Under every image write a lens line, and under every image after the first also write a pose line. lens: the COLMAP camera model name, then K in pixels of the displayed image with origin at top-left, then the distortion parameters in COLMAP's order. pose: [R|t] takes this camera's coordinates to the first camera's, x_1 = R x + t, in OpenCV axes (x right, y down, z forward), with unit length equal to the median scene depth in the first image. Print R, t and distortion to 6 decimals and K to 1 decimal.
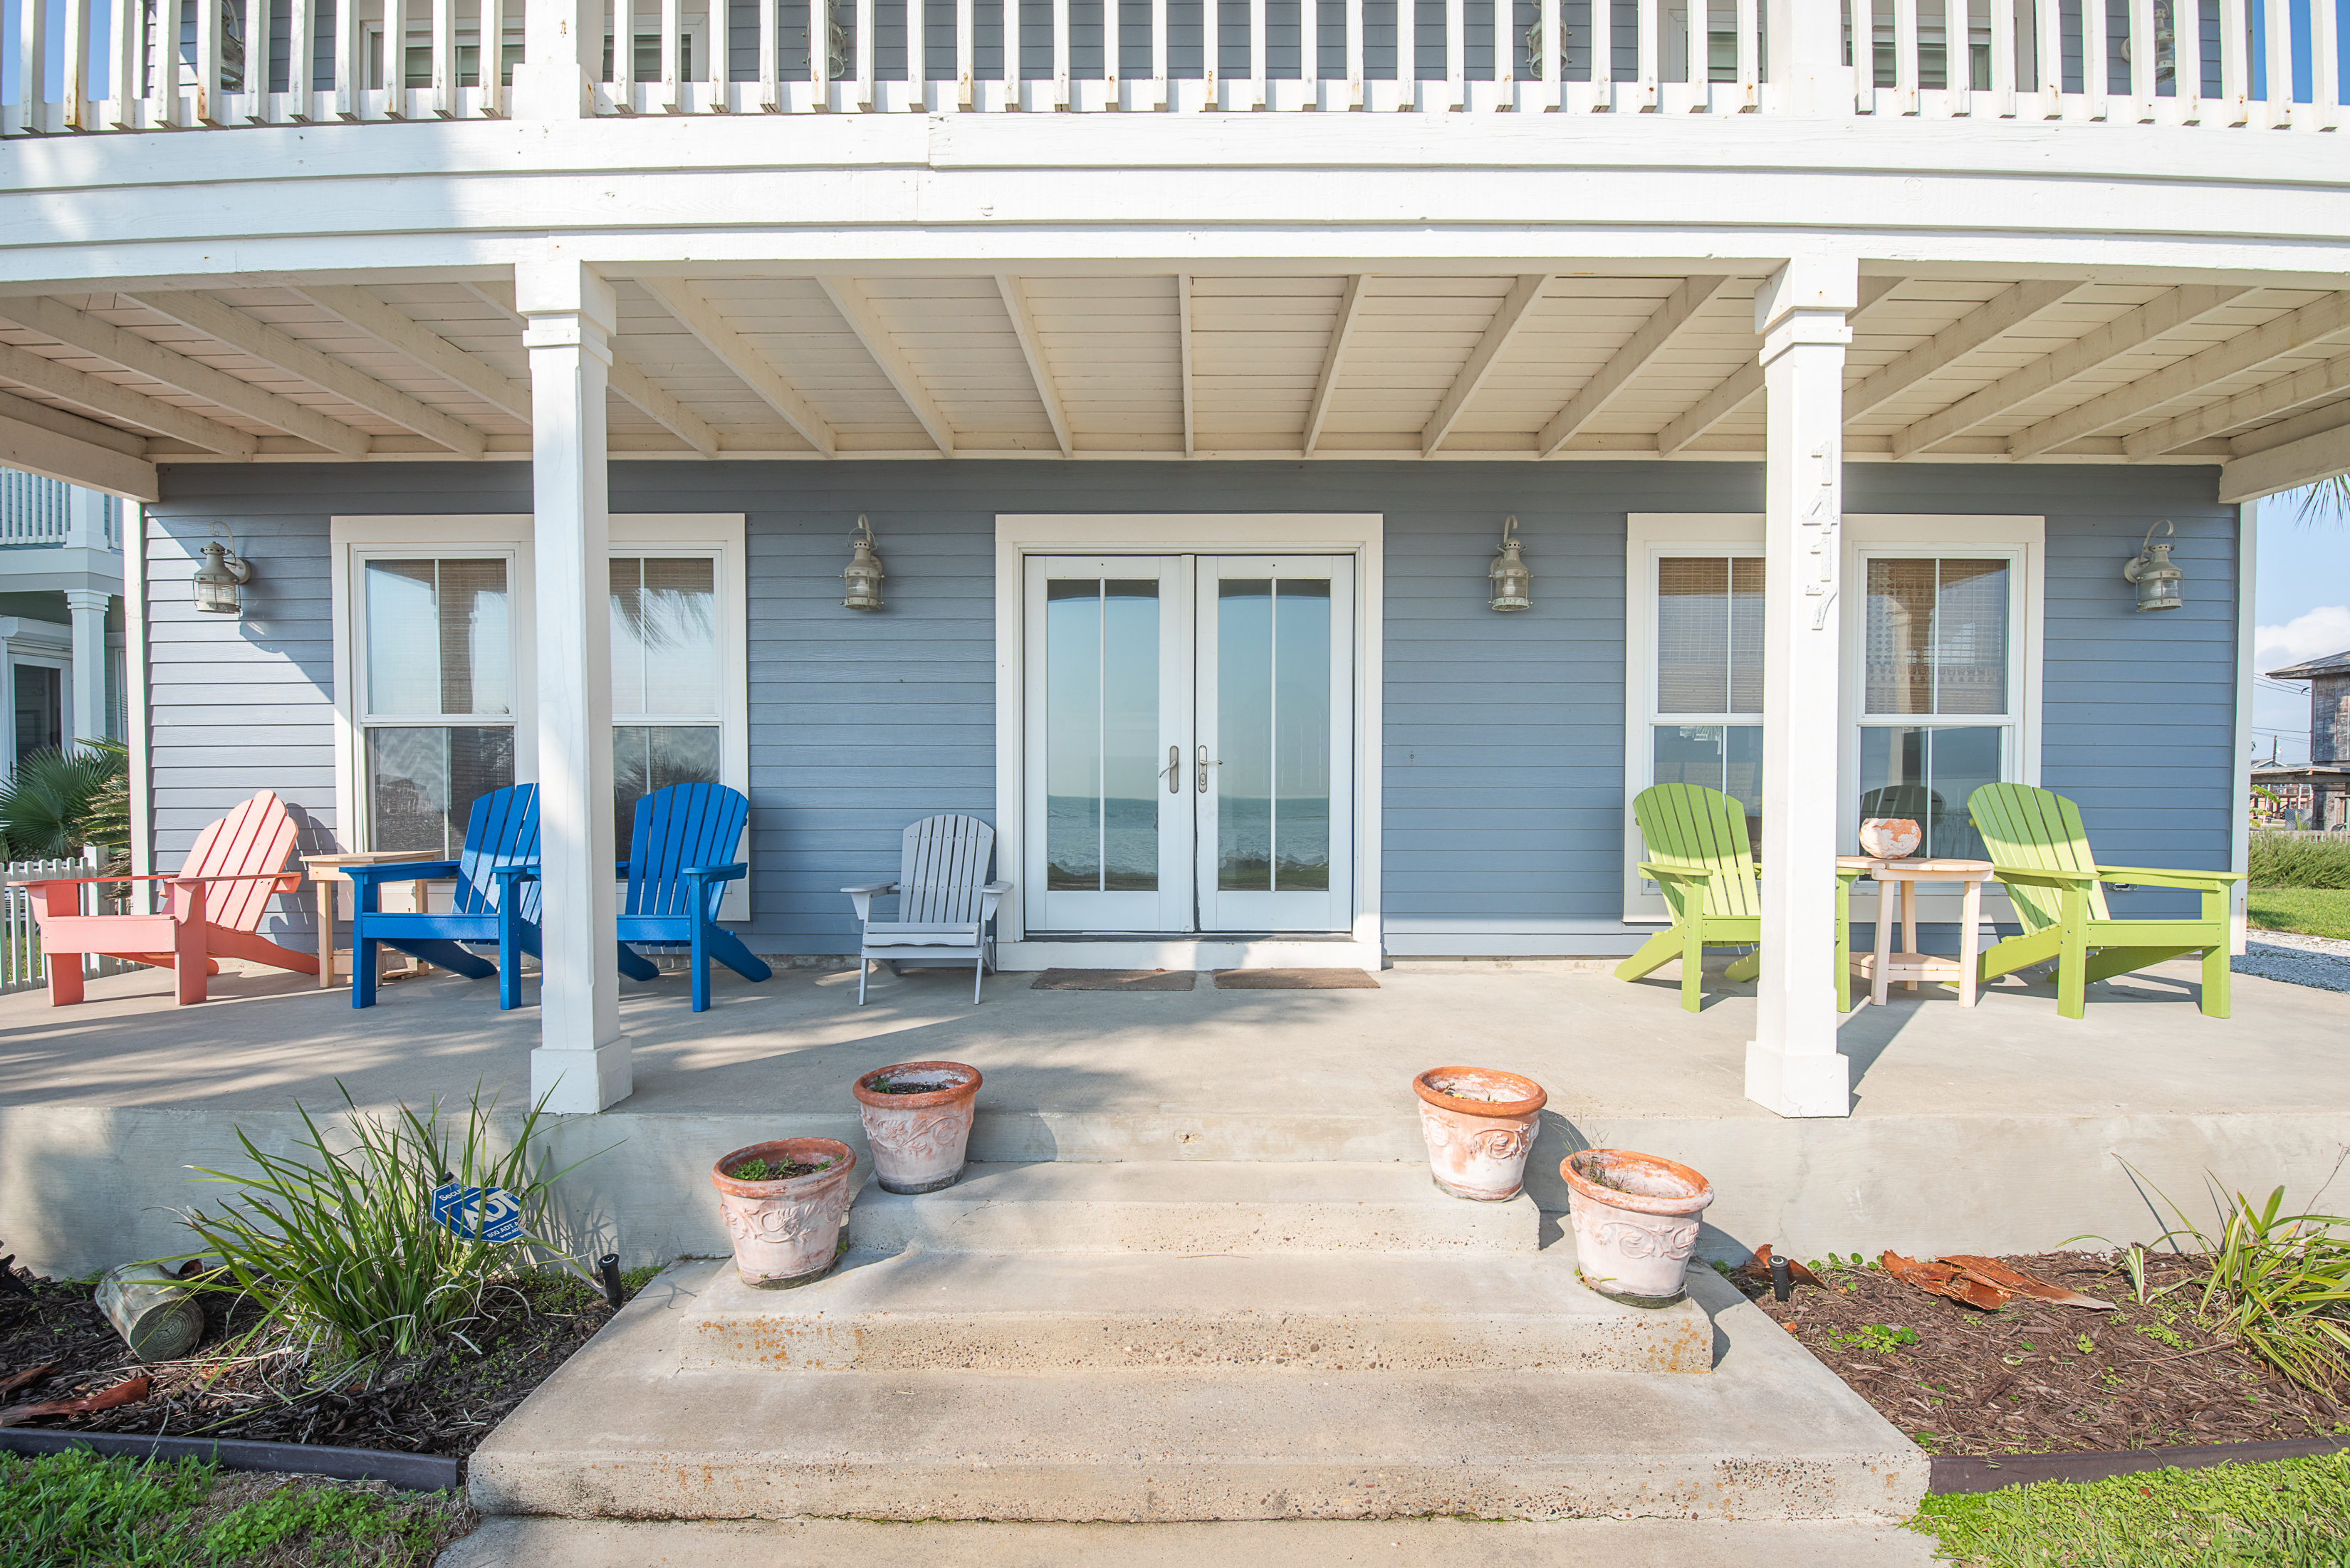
lens RADIAL K [[1098.1, 0, 1211.2], [0, 1098.1, 727.4], [0, 0, 1]] dist [-0.014072, -0.000410]
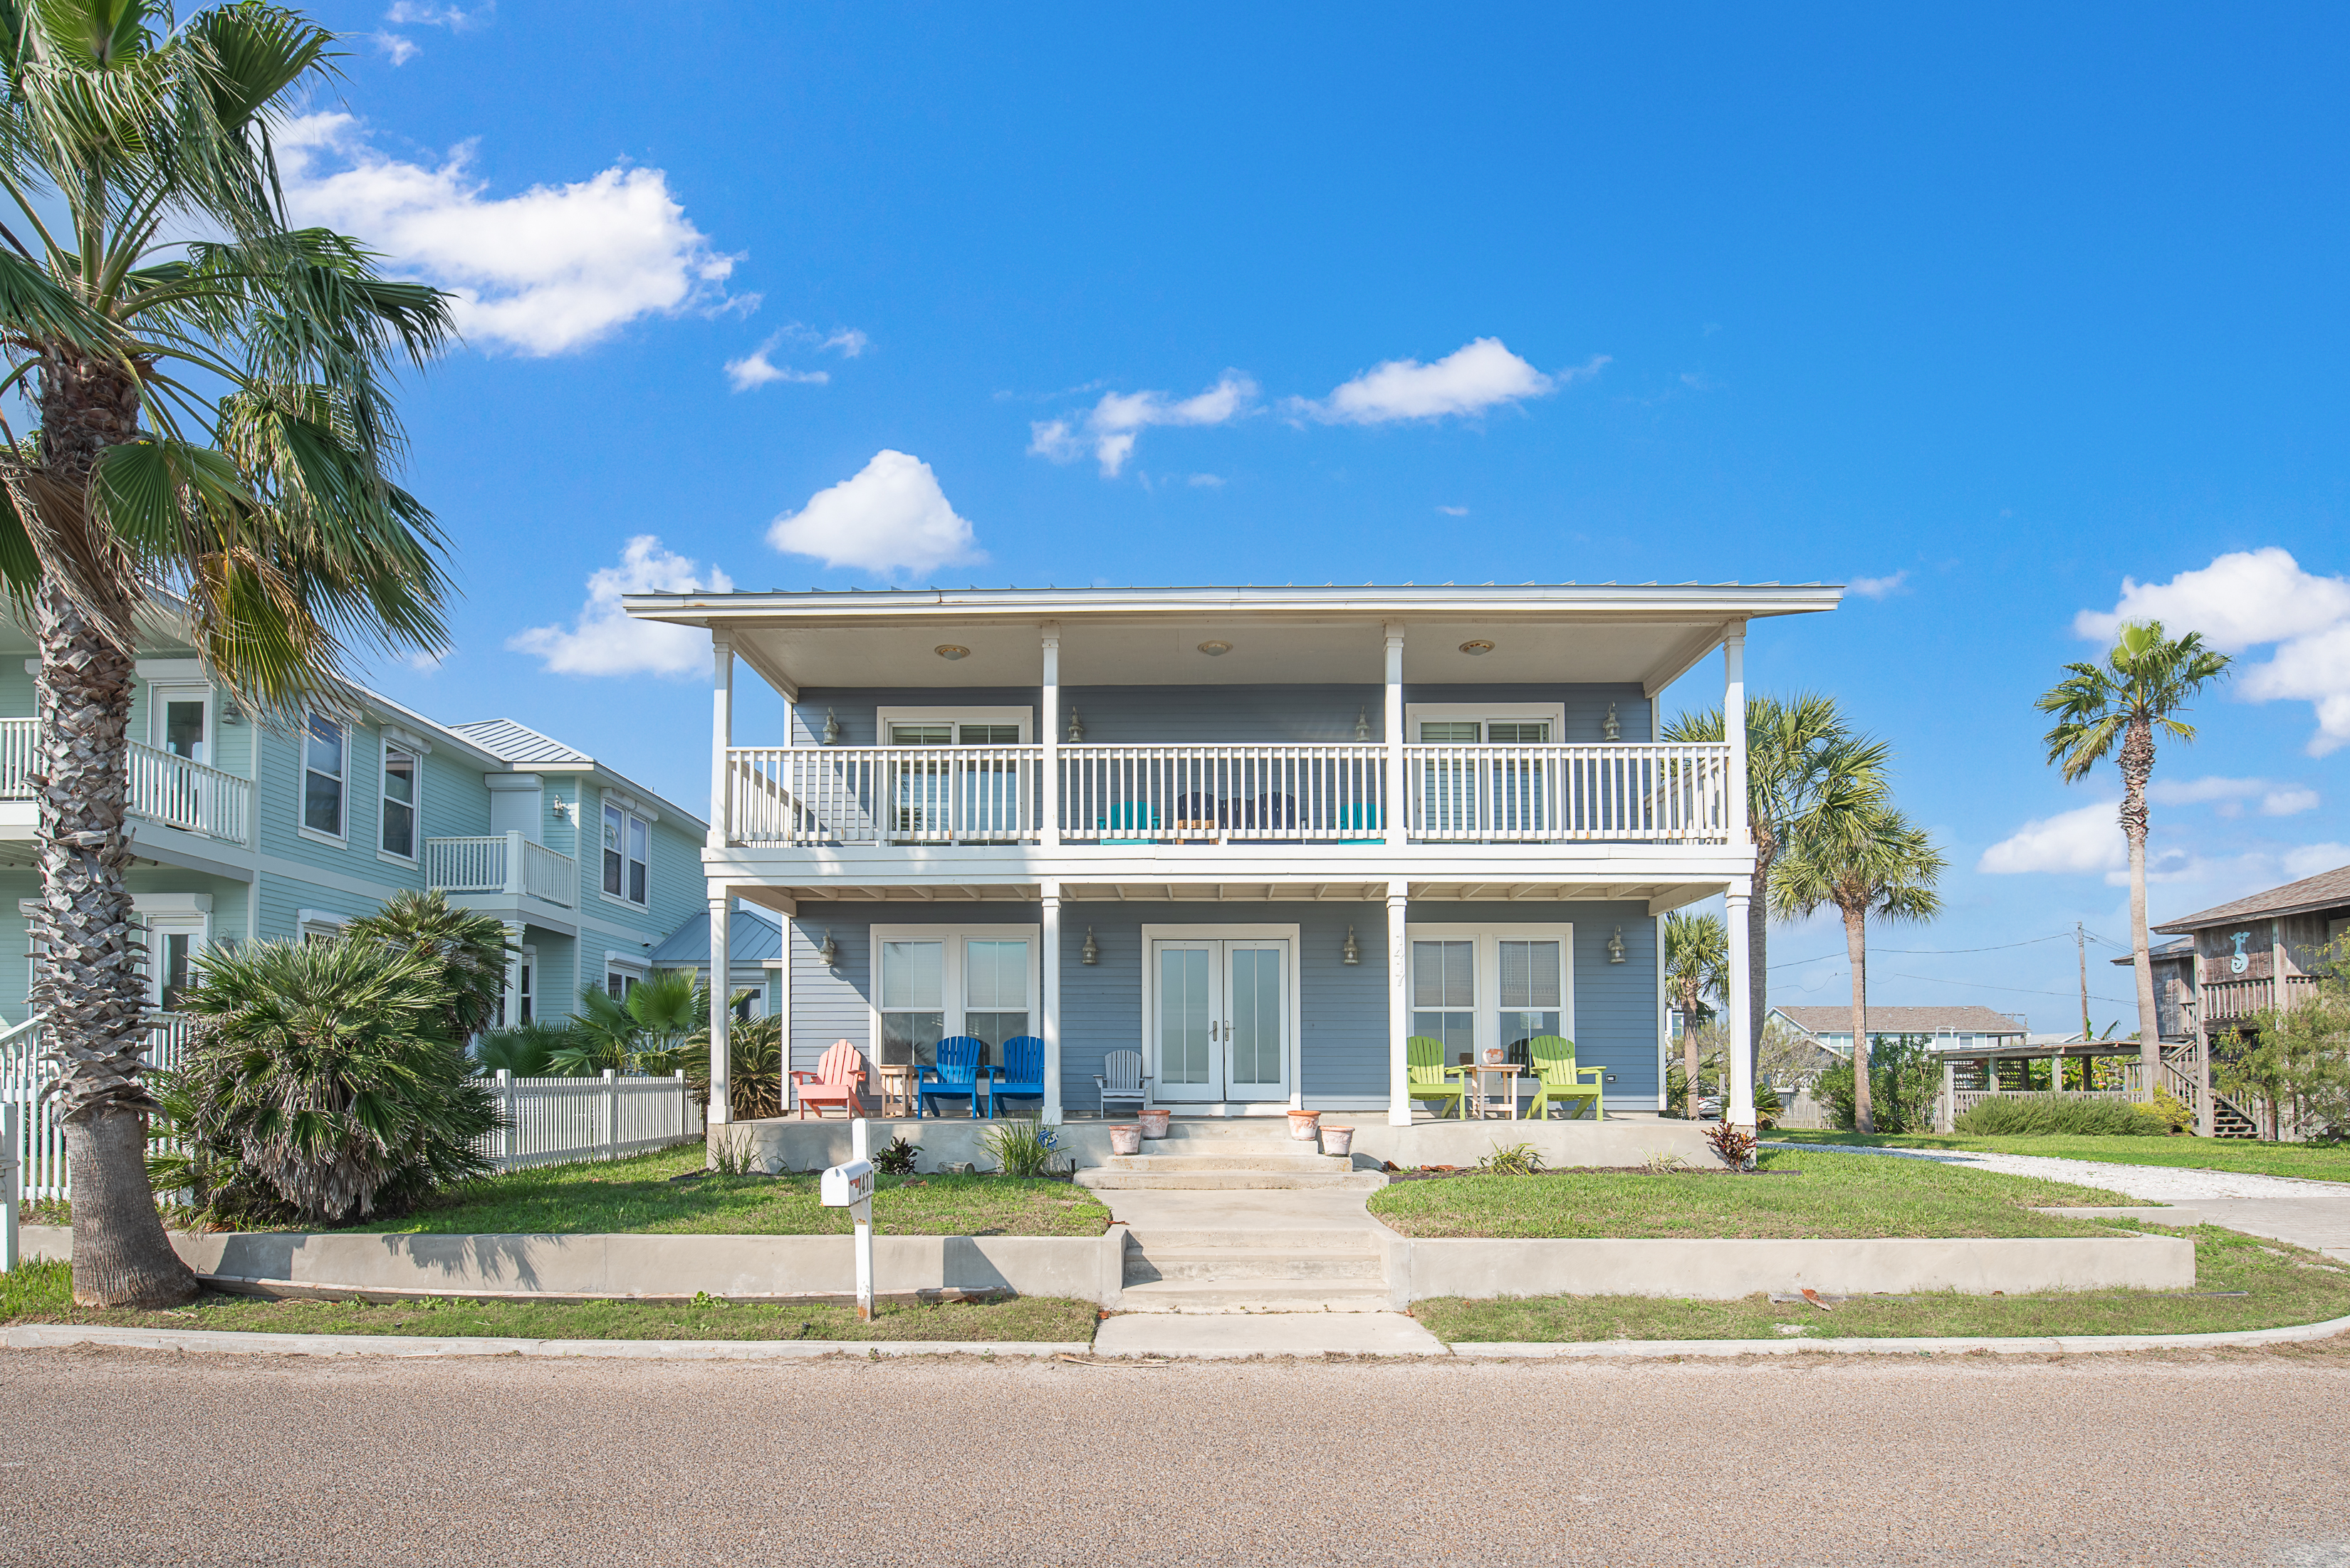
lens RADIAL K [[1098.1, 0, 1211.2], [0, 1098.1, 727.4], [0, 0, 1]] dist [-0.014072, -0.000410]
pose [[0.999939, -0.003275, -0.010526, -0.015255], [0.000548, 0.968435, -0.249266, -0.007511], [0.011011, 0.249245, 0.968378, -1.528505]]
